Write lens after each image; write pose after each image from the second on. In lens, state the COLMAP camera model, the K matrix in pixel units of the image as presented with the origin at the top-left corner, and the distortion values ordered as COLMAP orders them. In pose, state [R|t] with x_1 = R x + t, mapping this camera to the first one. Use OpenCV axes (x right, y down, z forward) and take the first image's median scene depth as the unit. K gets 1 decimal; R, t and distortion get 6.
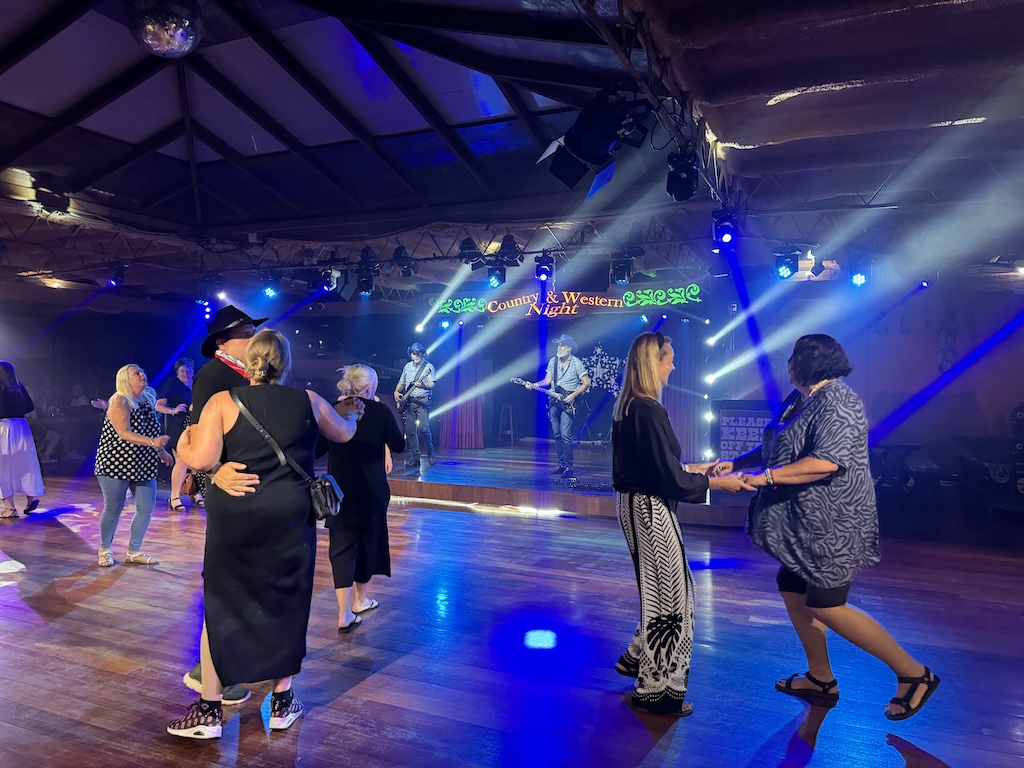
lens RADIAL K [[714.5, 0, 512.0], [0, 714.5, 384.0], [0, 0, 1]] dist [0.176305, -0.001072]
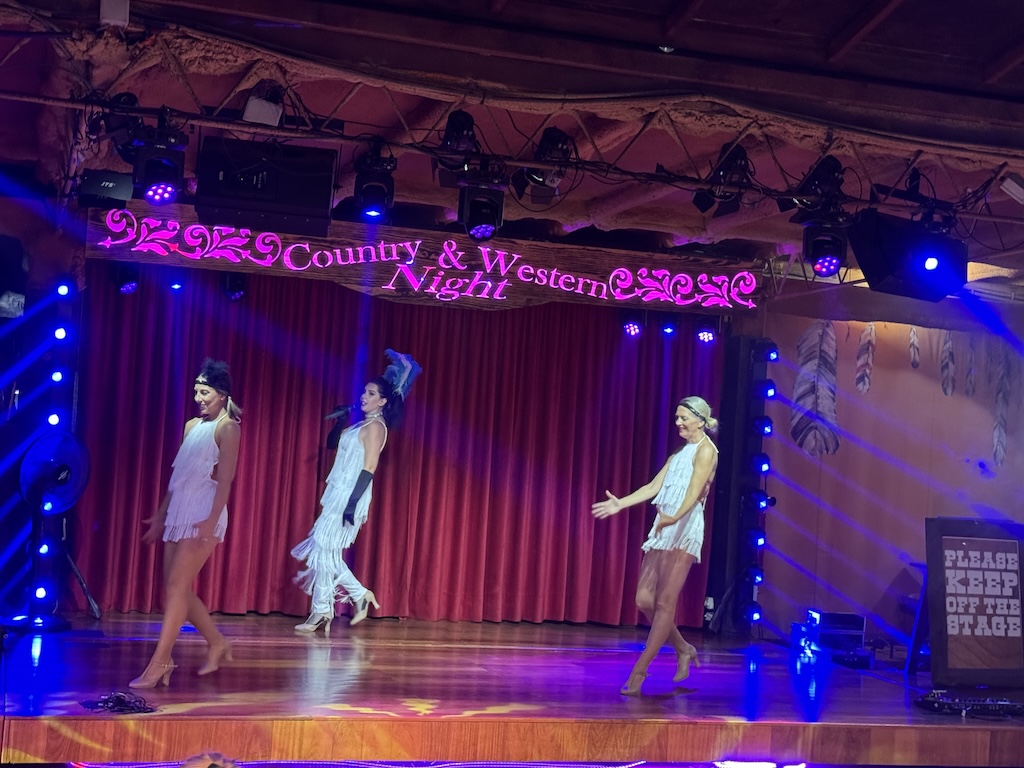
lens RADIAL K [[1602.9, 0, 512.7], [0, 1602.9, 421.3], [0, 0, 1]] dist [0.136807, -0.032753]
pose [[0.738784, 0.045320, 0.672417, -0.578849], [-0.054096, 0.998505, -0.007863, -0.017061], [-0.671768, -0.030566, 0.740130, 0.273275]]
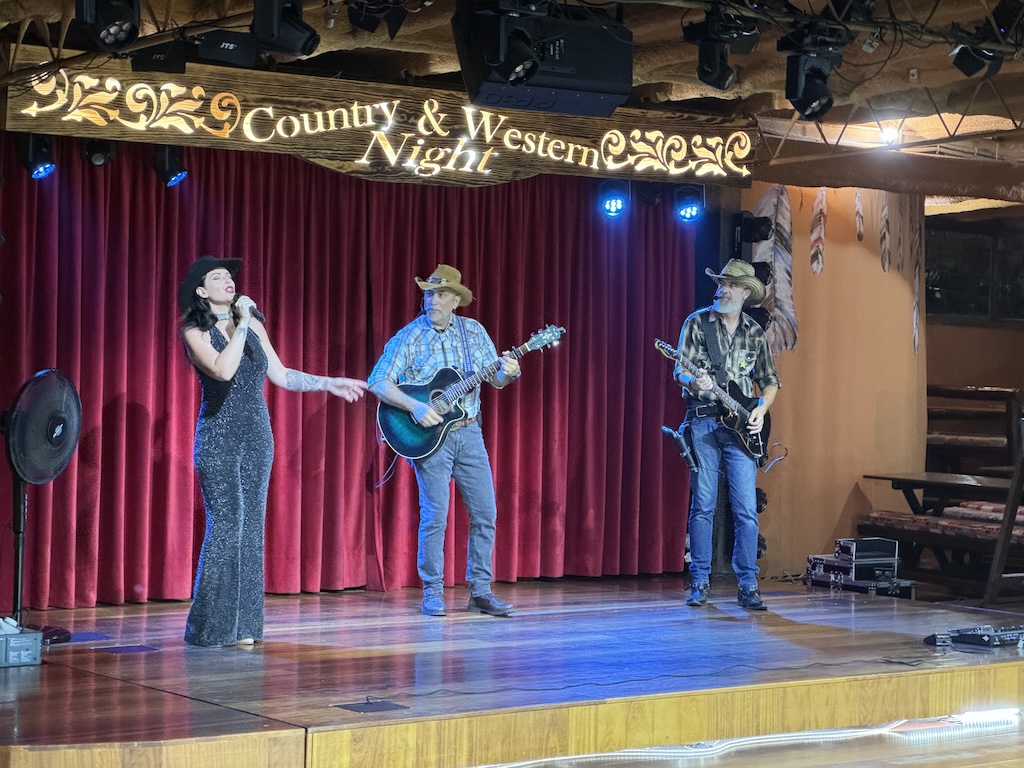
lens RADIAL K [[2293.0, 0, 512.0], [0, 2293.0, 384.0], [0, 0, 1]] dist [-0.024795, 3.970521]
pose [[0.473713, -0.011636, 0.880603, -0.897472], [-0.007546, 0.999822, 0.017271, -0.017032], [-0.880647, -0.014826, 0.473541, 0.480107]]
